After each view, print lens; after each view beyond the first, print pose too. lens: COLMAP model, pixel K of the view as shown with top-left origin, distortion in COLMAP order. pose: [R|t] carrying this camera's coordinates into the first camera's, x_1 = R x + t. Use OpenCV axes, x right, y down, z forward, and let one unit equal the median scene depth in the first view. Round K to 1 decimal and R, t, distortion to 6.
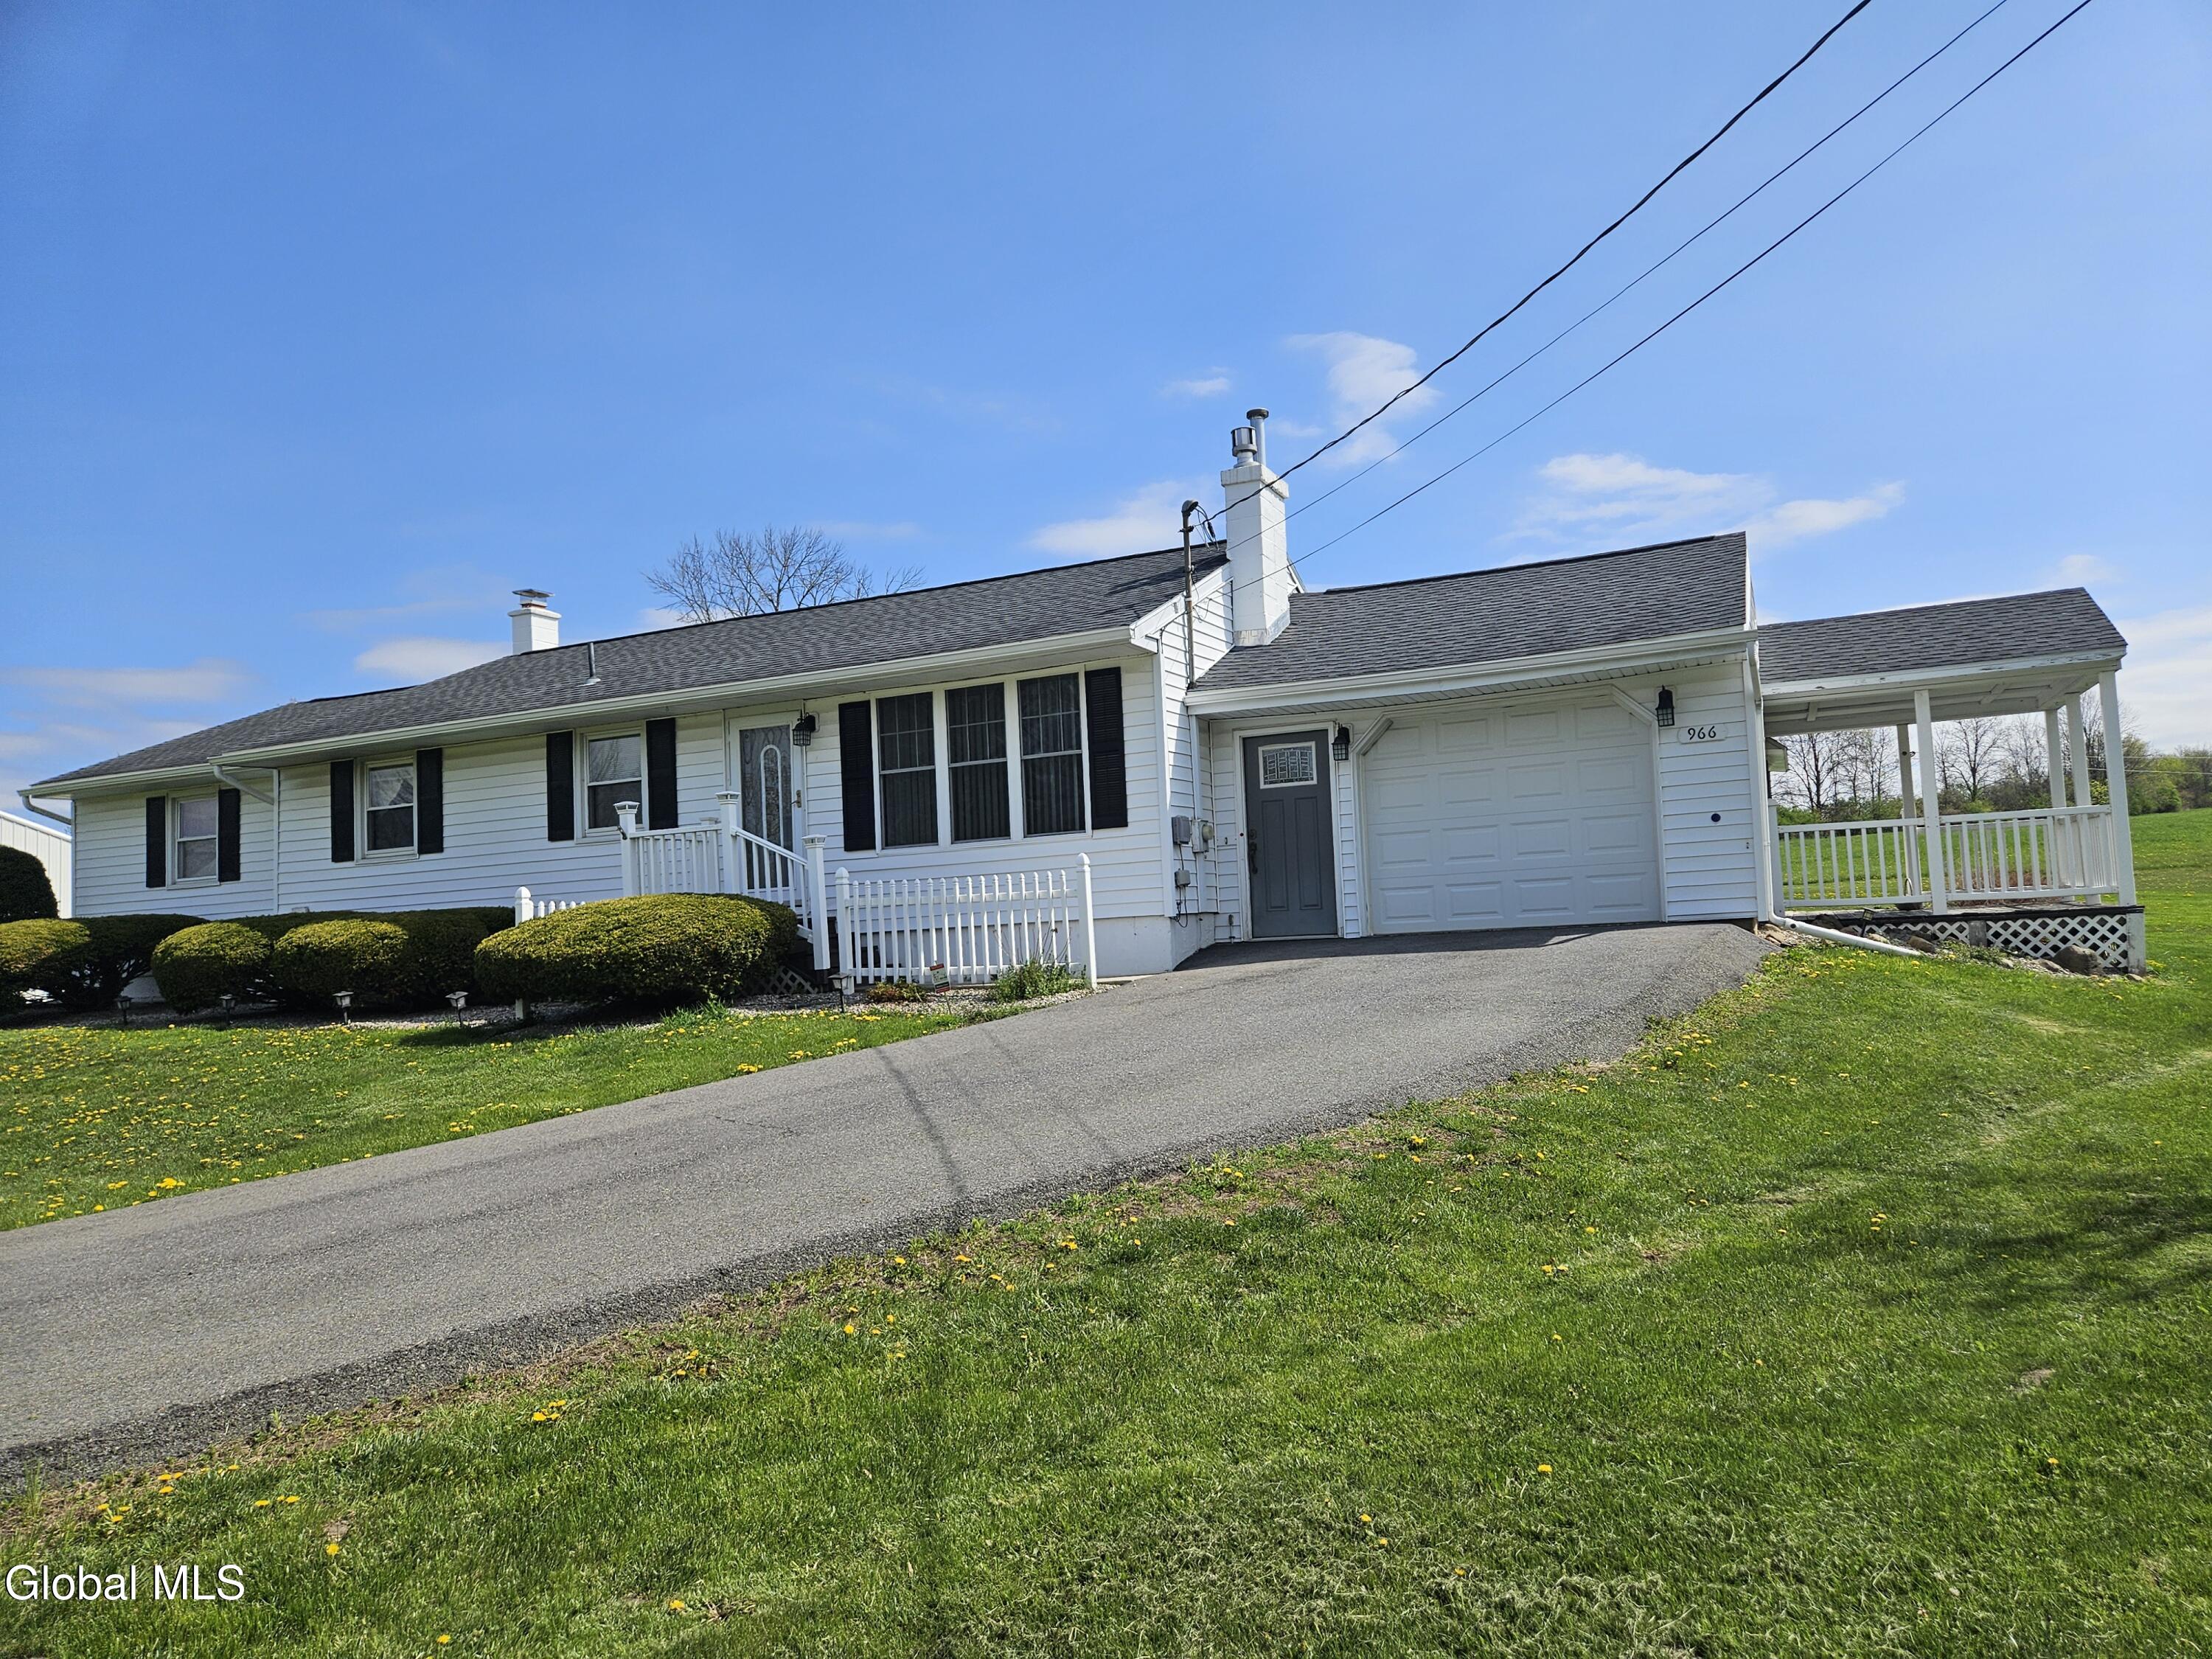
lens RADIAL K [[1471.0, 0, 1111.7], [0, 1471.0, 844.6], [0, 0, 1]] dist [0.066048, -0.024055]
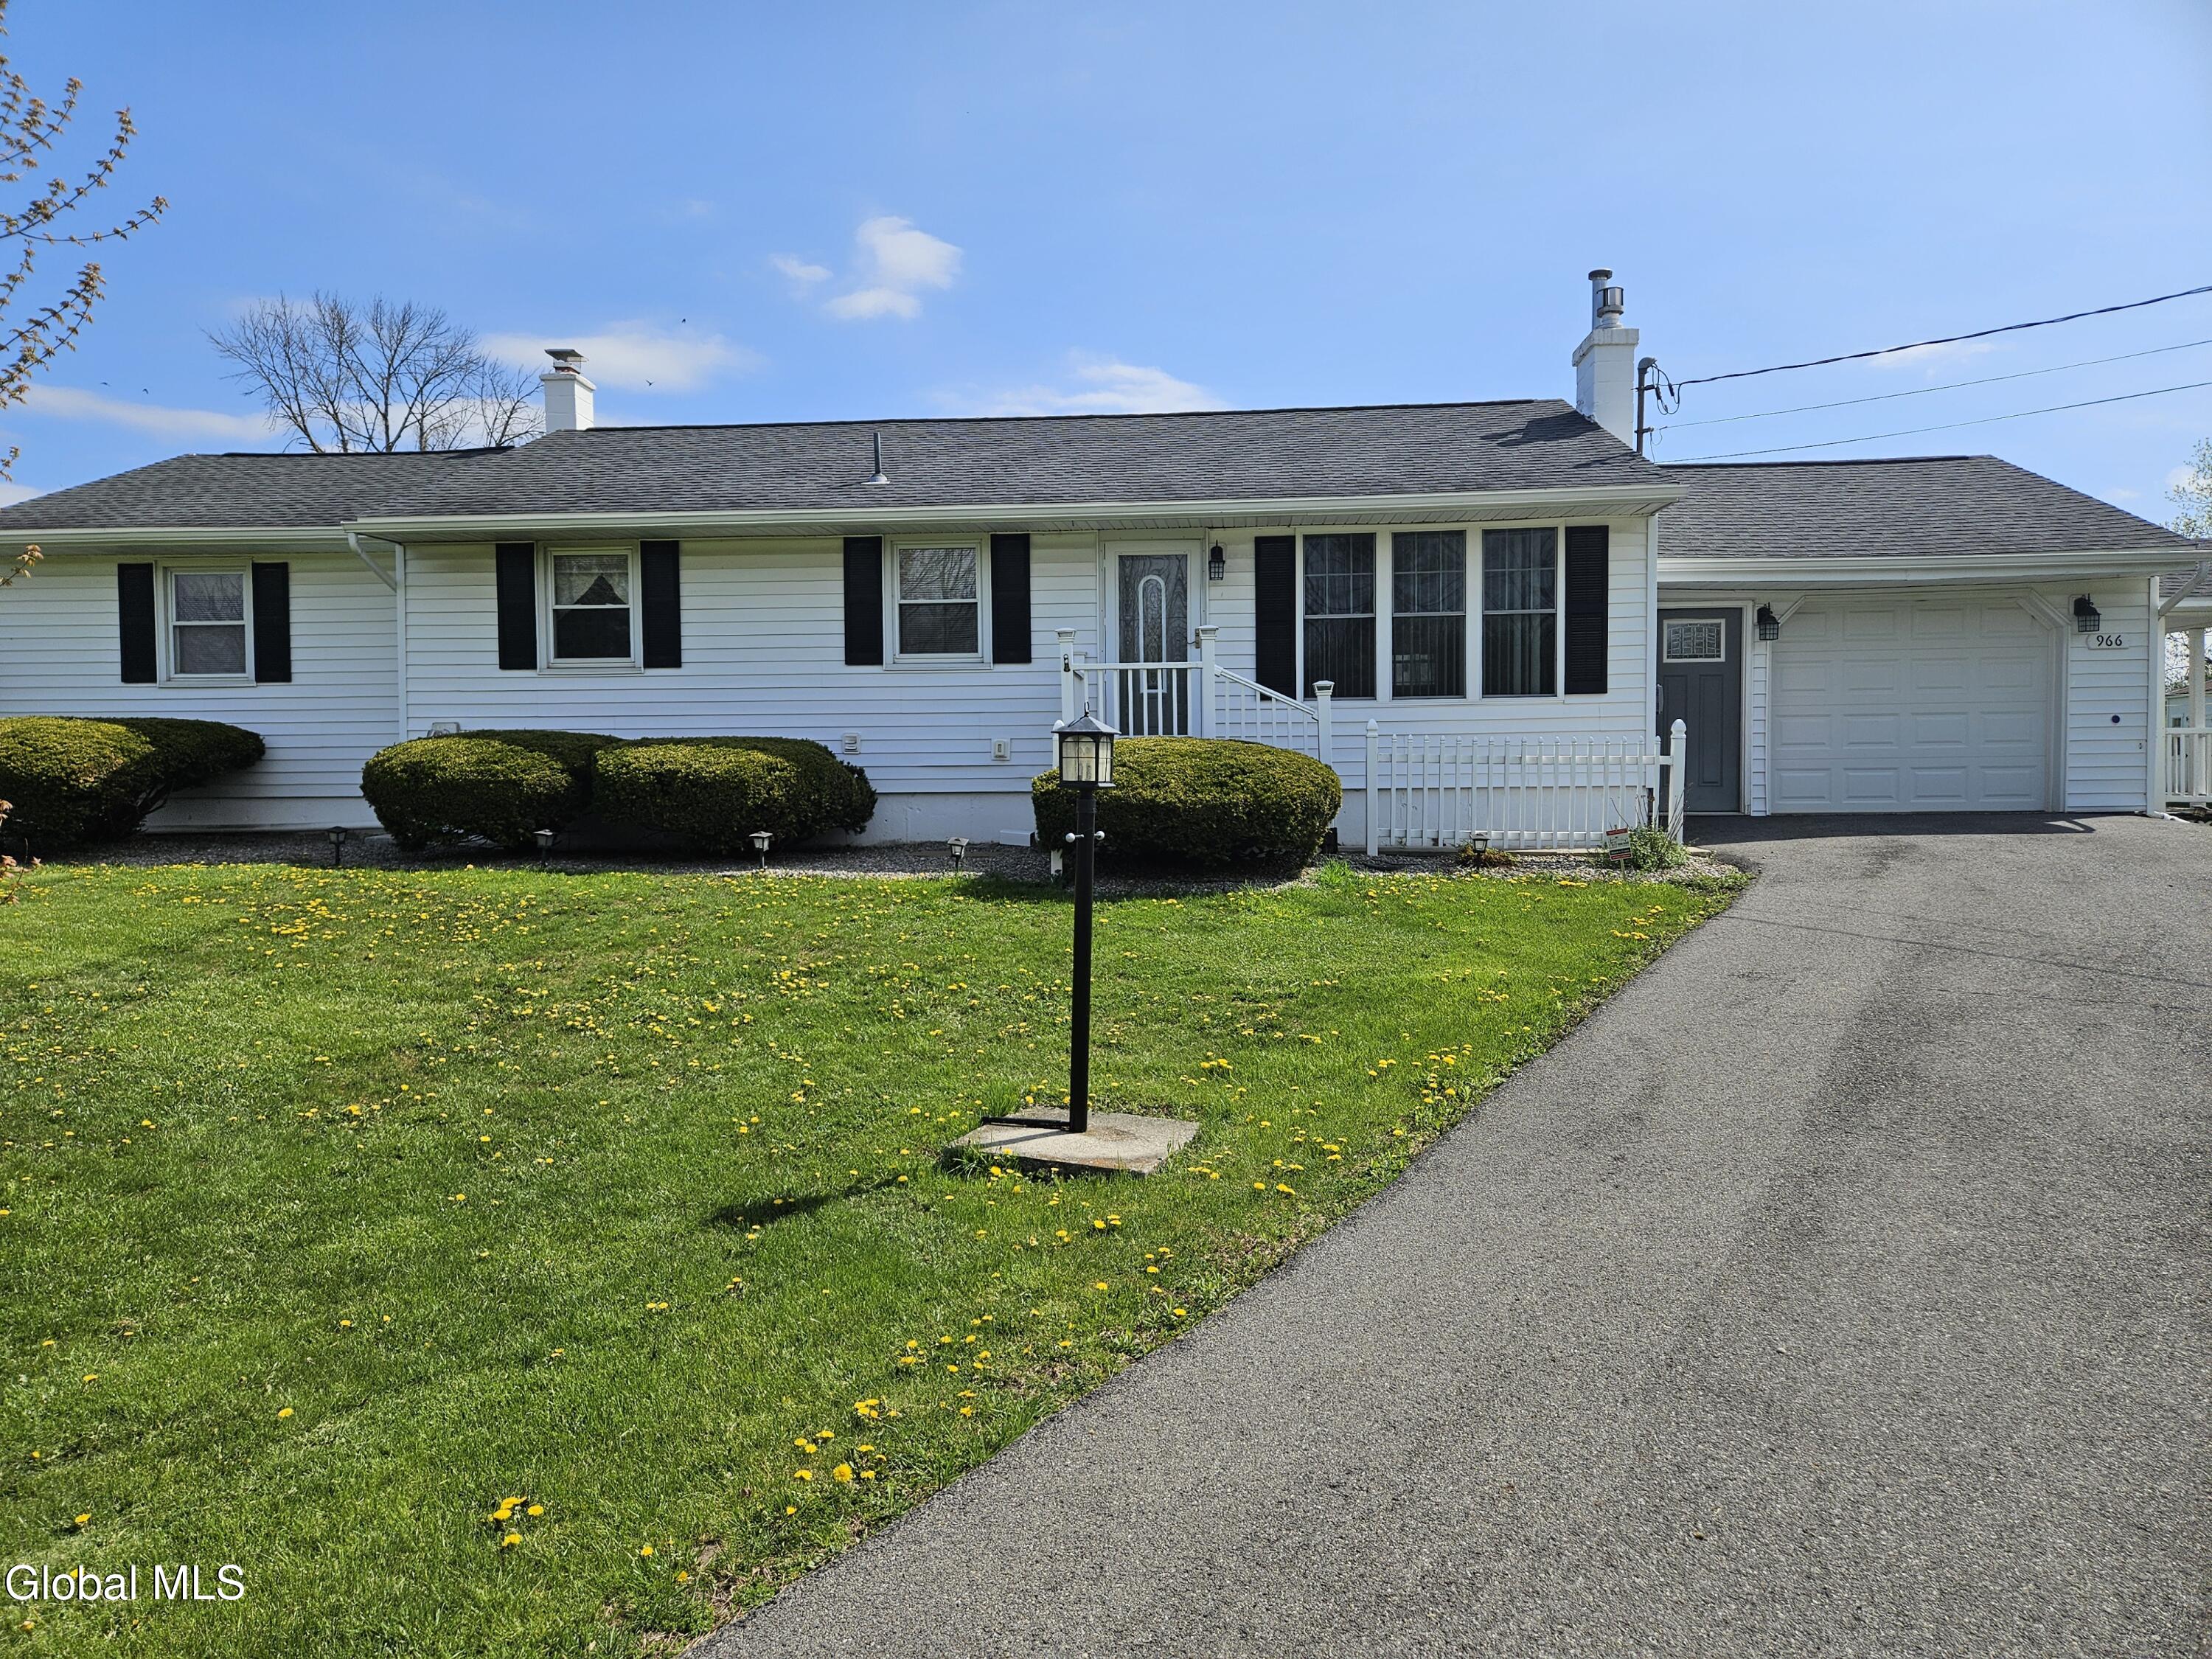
lens RADIAL K [[1471.0, 0, 1095.8], [0, 1471.0, 833.9], [0, 0, 1]] dist [0.066048, -0.024055]
pose [[0.947062, 0.035378, 0.319094, -0.568373], [-0.060913, 0.995657, 0.070398, 0.029205], [-0.315218, -0.086109, 0.945105, 0.158252]]
